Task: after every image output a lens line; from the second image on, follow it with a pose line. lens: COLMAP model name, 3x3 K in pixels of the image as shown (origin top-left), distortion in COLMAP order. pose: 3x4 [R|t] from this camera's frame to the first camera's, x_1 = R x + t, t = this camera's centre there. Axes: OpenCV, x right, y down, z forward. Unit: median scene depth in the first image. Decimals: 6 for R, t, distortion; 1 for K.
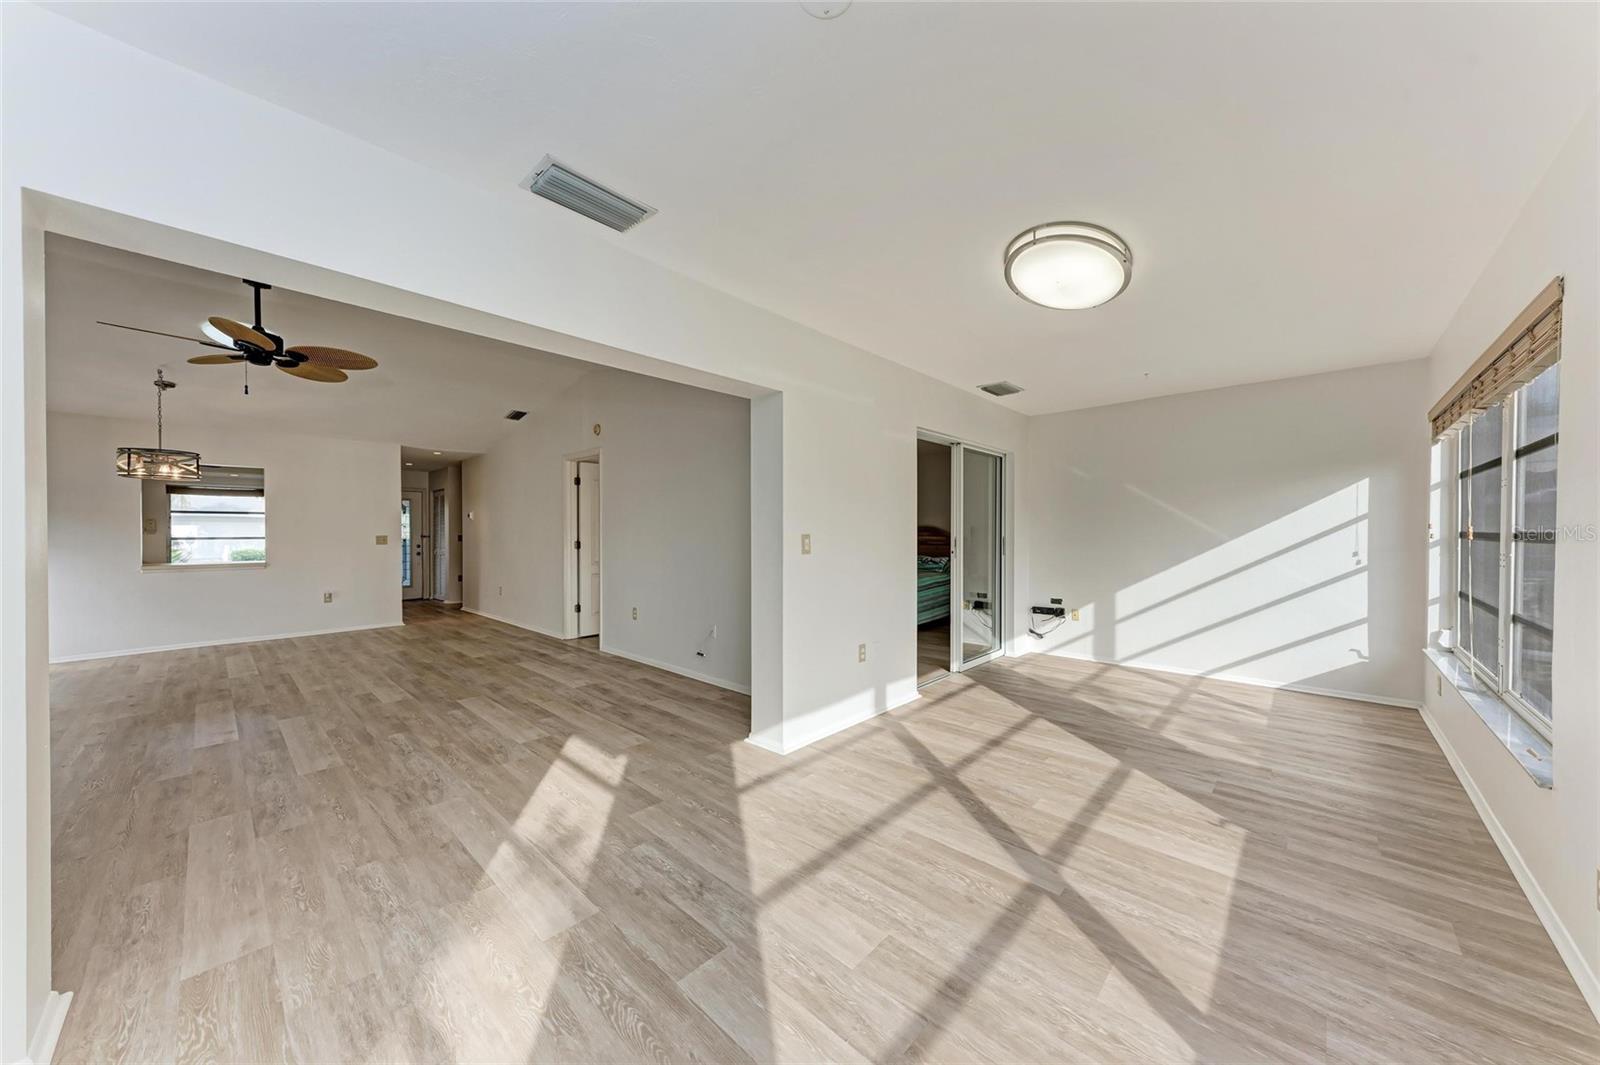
lens RADIAL K [[545.6, 0, 796.5], [0, 545.6, 536.1], [0, 0, 1]] dist [0.009250, -0.000125]
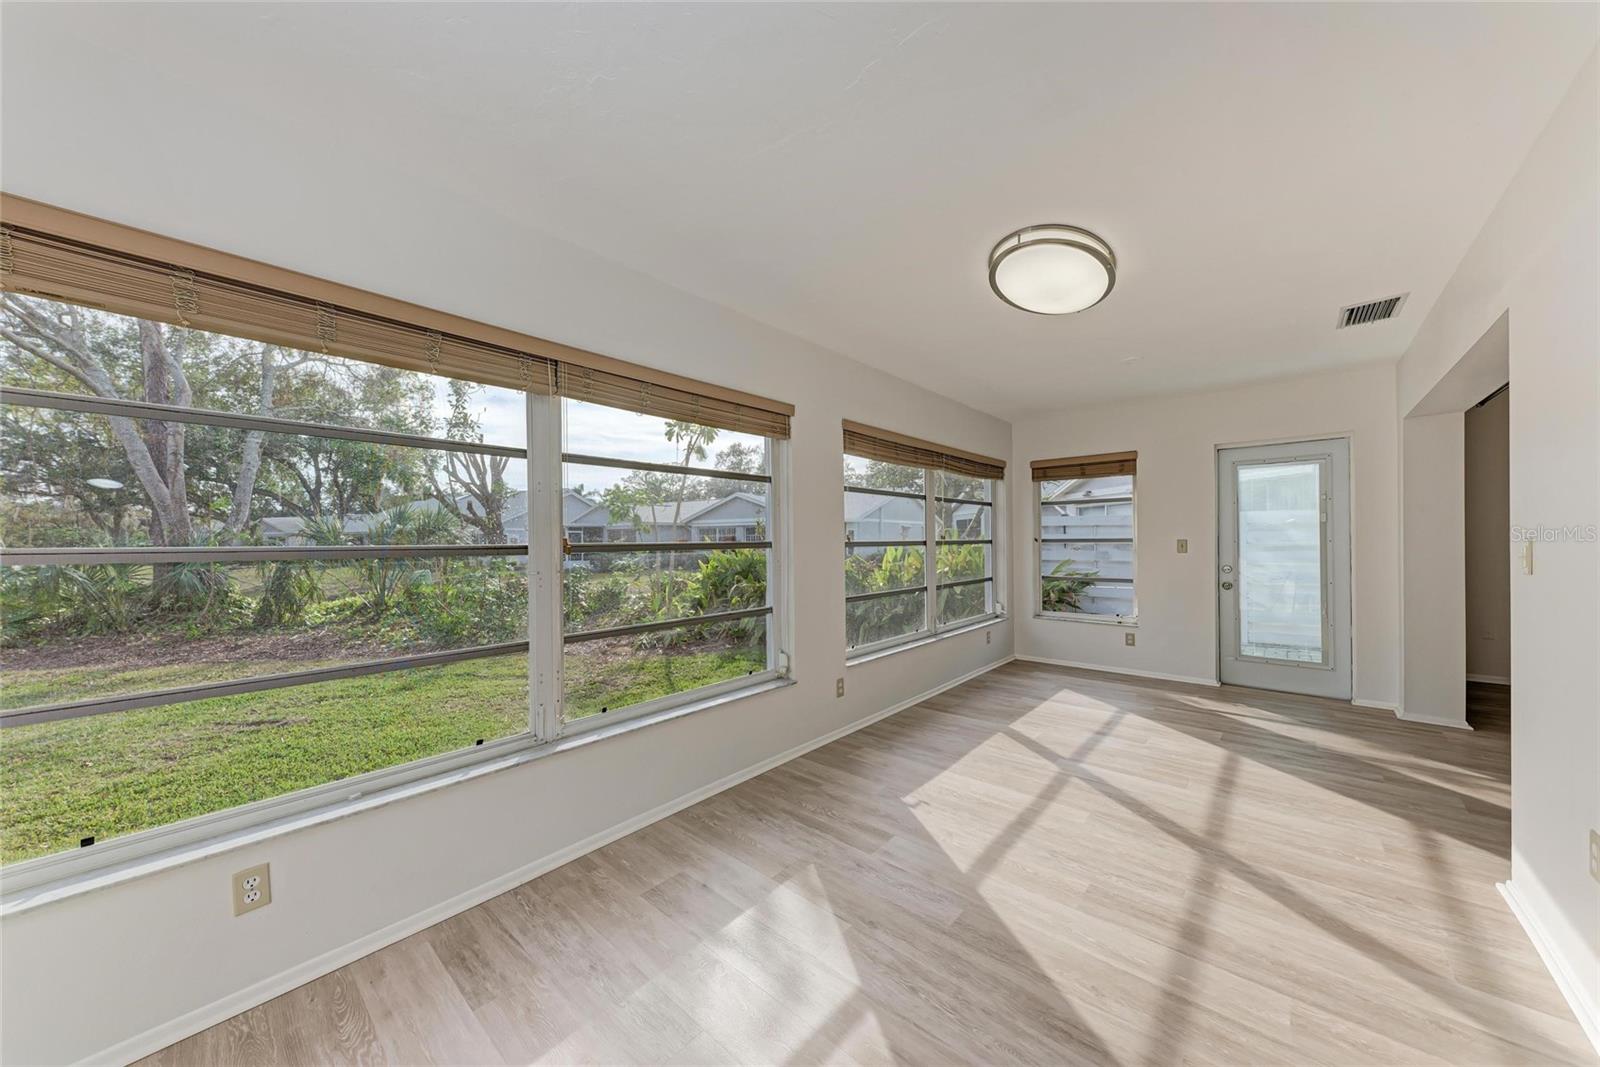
lens RADIAL K [[541.2, 0, 806.9], [0, 541.2, 540.2], [0, 0, 1]] dist [0.032249, -0.006642]
pose [[-0.999252, 0.010698, -0.037171, 0.749059], [0.010432, 0.999919, 0.007342, -0.013378], [0.037247, 0.006949, -0.999282, 1.513650]]
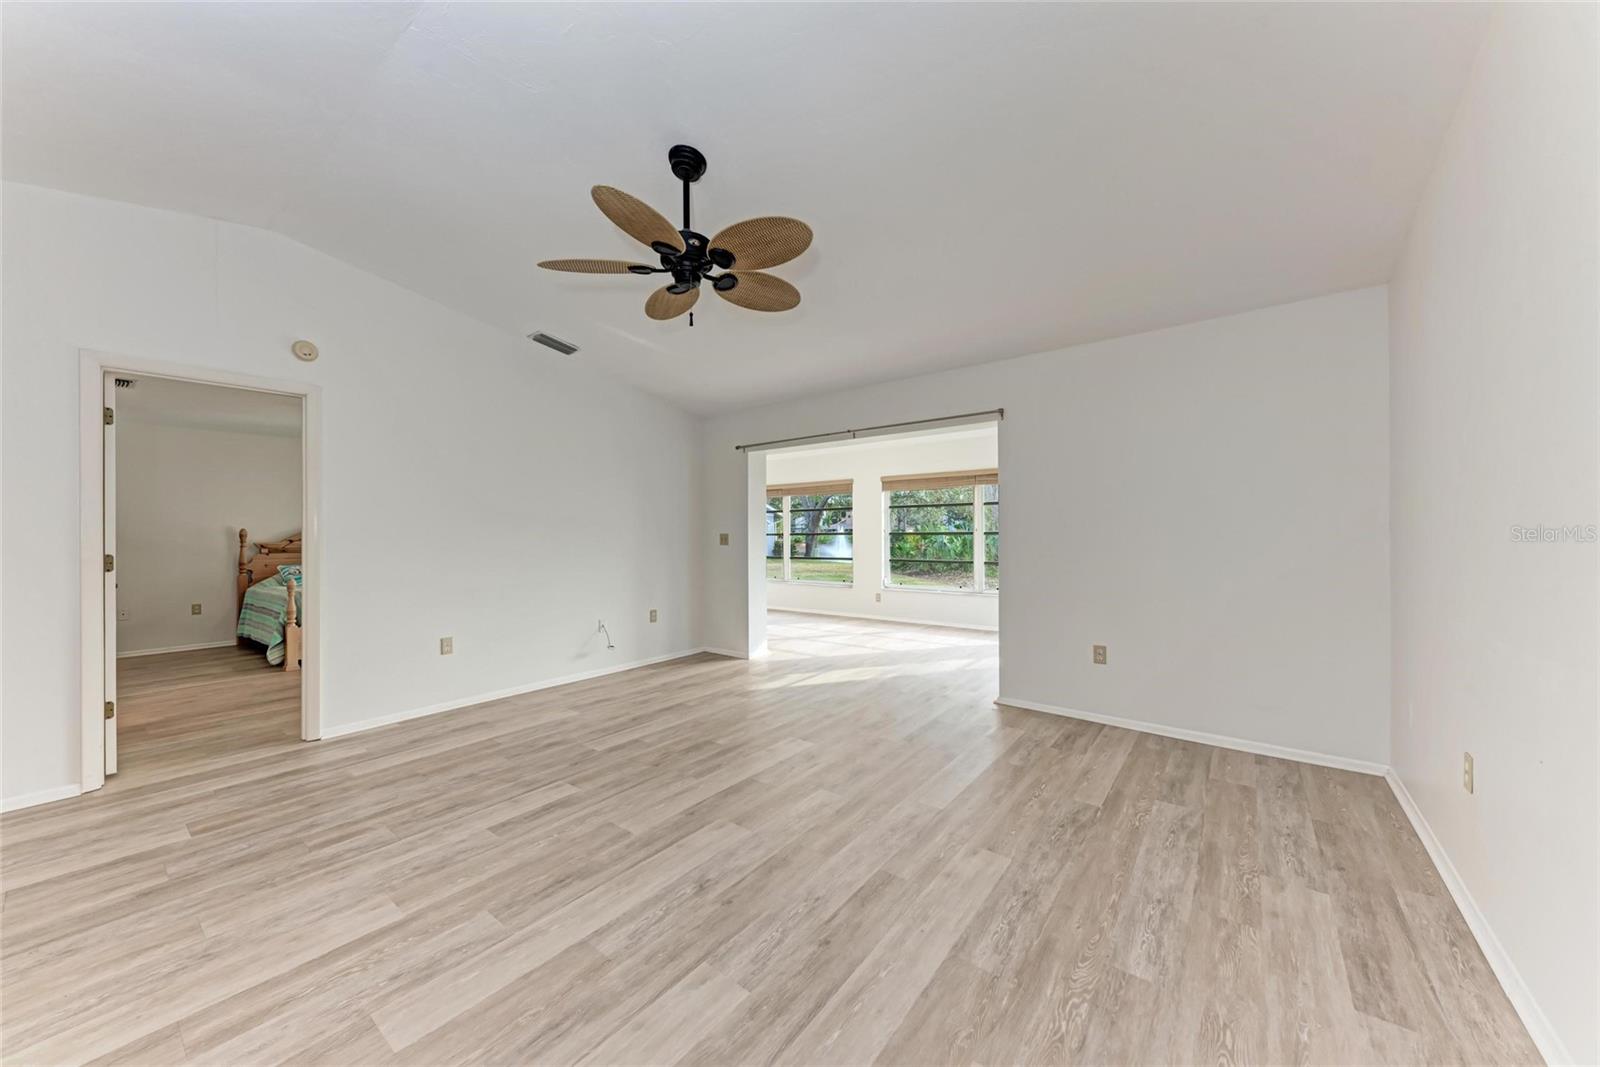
lens RADIAL K [[561.4, 0, 800.4], [0, 561.4, 524.5], [0, 0, 1]] dist [0.001580, -0.000007]
pose [[-0.082930, 0.019285, 0.996369, -1.852109], [0.015338, 0.999719, -0.018073, -0.001508], [-0.996437, 0.013784, -0.083203, 1.000490]]
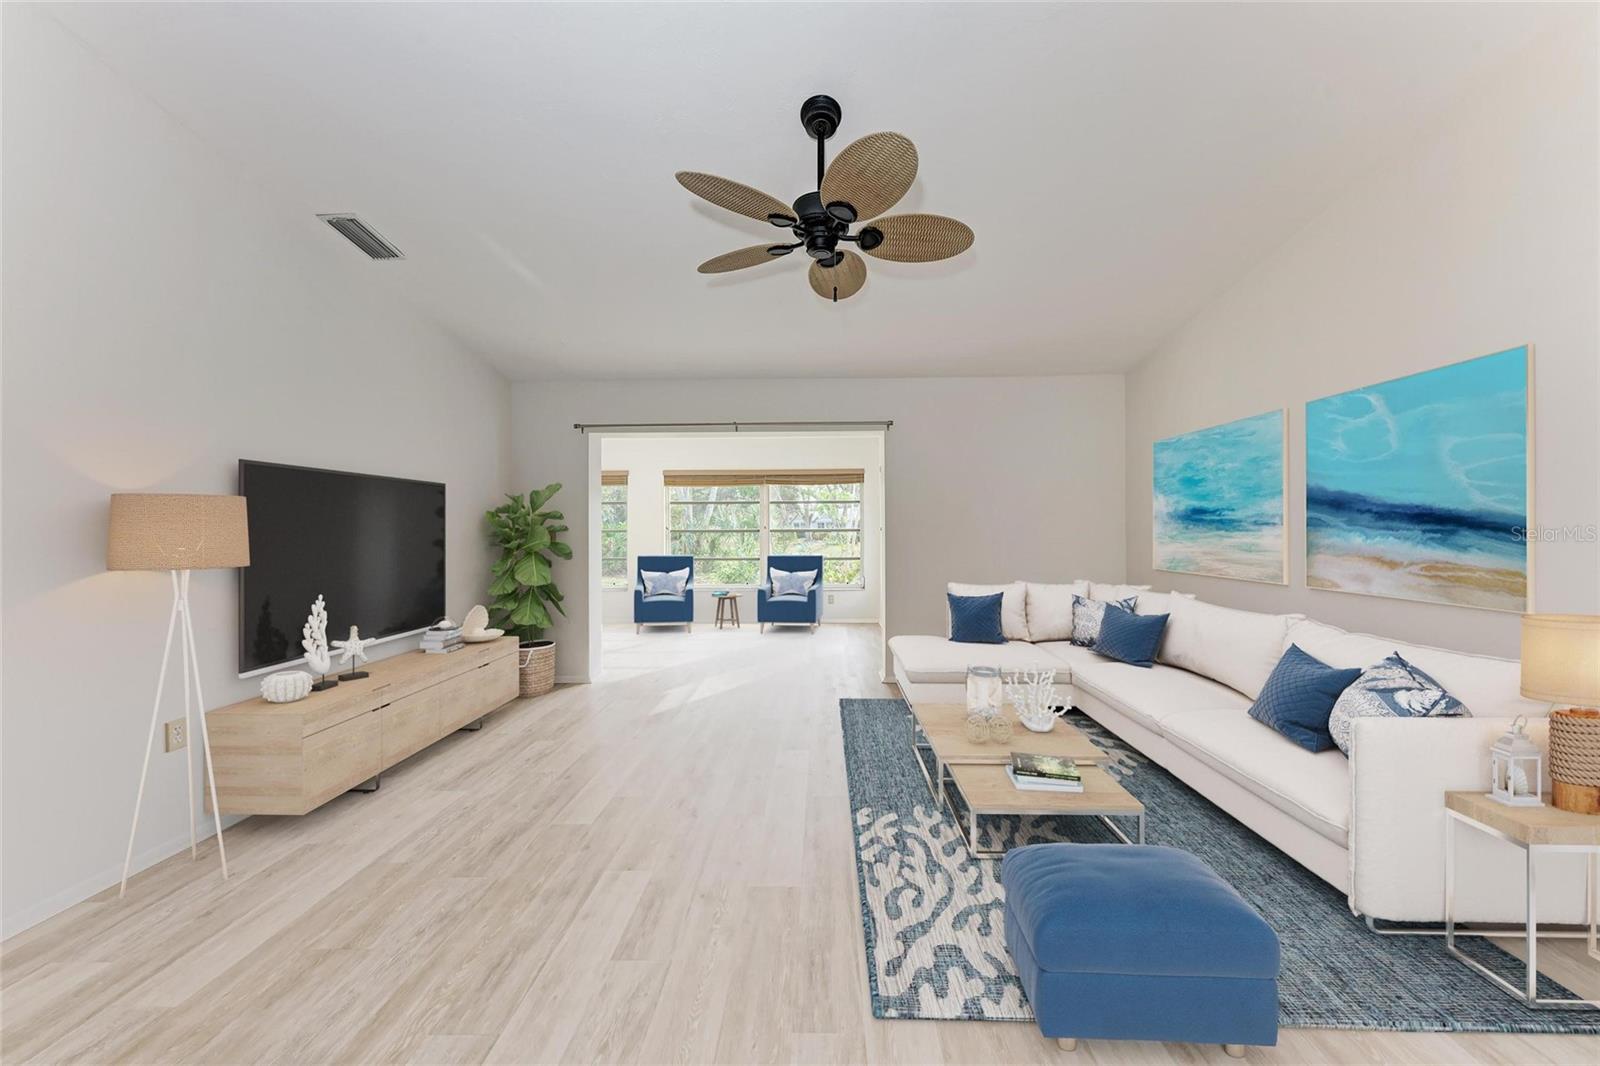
lens RADIAL K [[576.9, 0, 813.0], [0, 576.9, 533.5], [0, 0, 1]] dist [0.000096, -0.000075]
pose [[-0.668740, 0.000009, 0.743496, -1.582851], [0.013829, 0.999827, 0.012426, -0.014693], [-0.743368, 0.018592, -0.668625, 1.581092]]
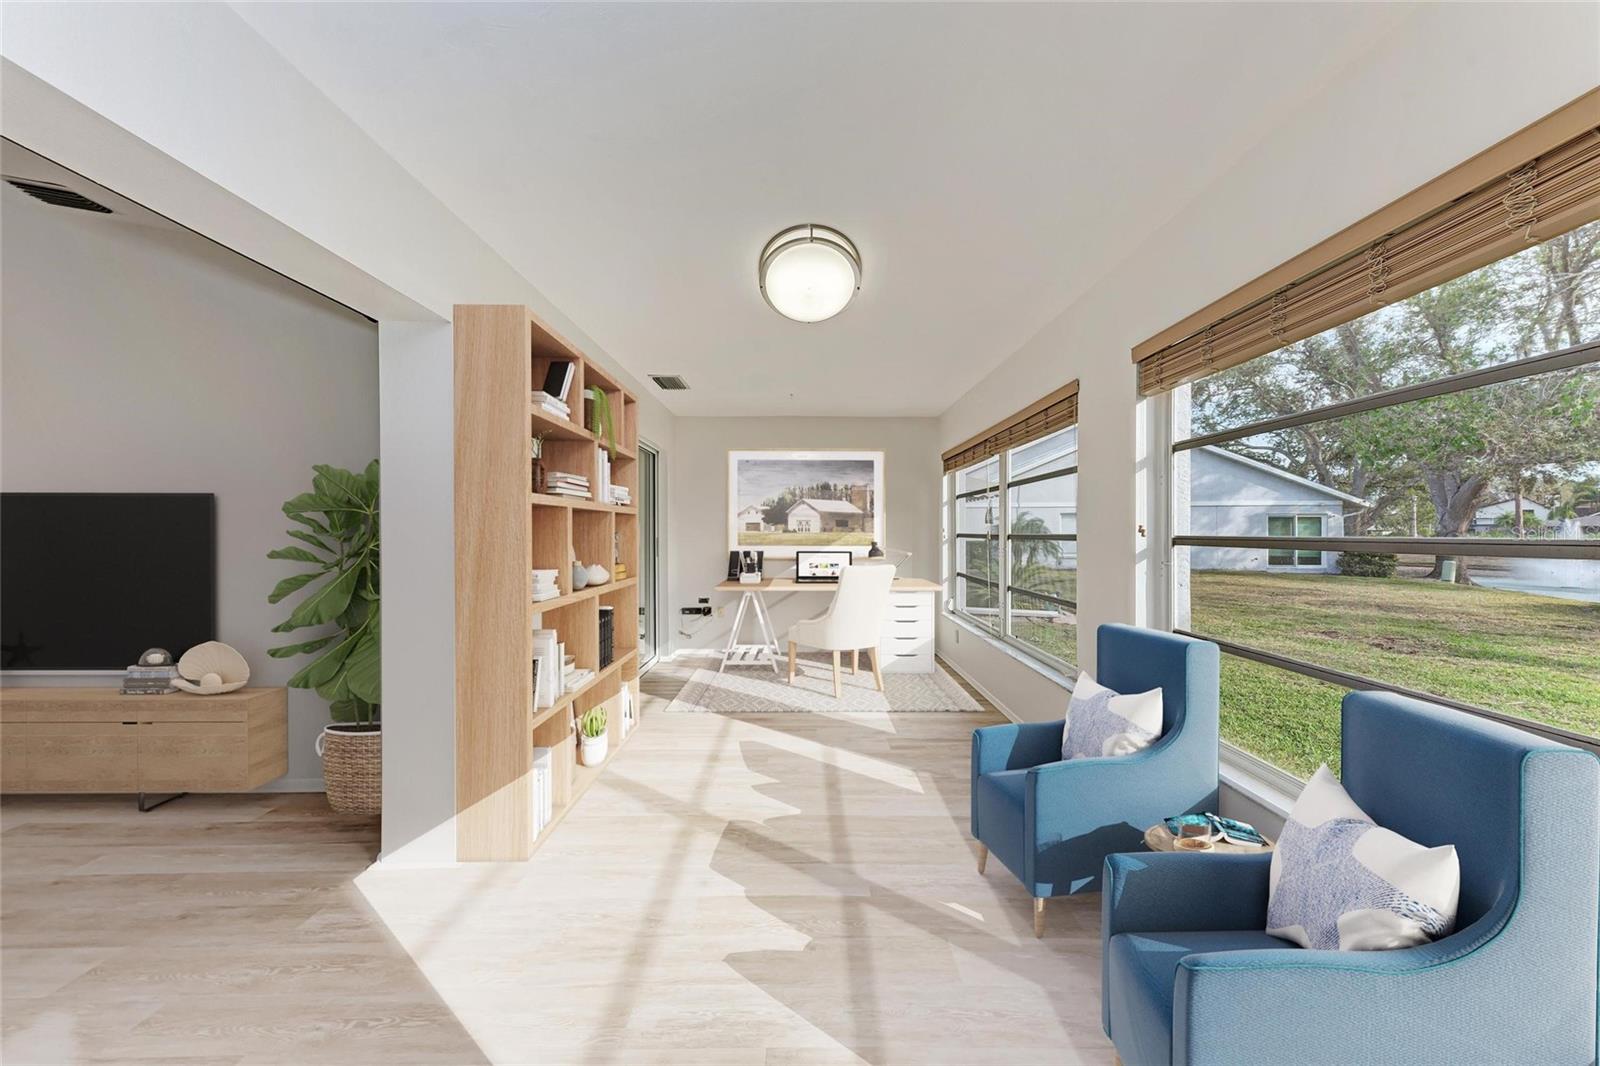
lens RADIAL K [[551.8, 0, 808.7], [0, 551.8, 531.6], [0, 0, 1]] dist [0.006878, -0.000126]
pose [[0.719954, 0.004865, 0.694005, -0.178328], [0.002089, 0.999956, -0.009177, -0.000977], [-0.694018, 0.008057, 0.719912, 0.201195]]
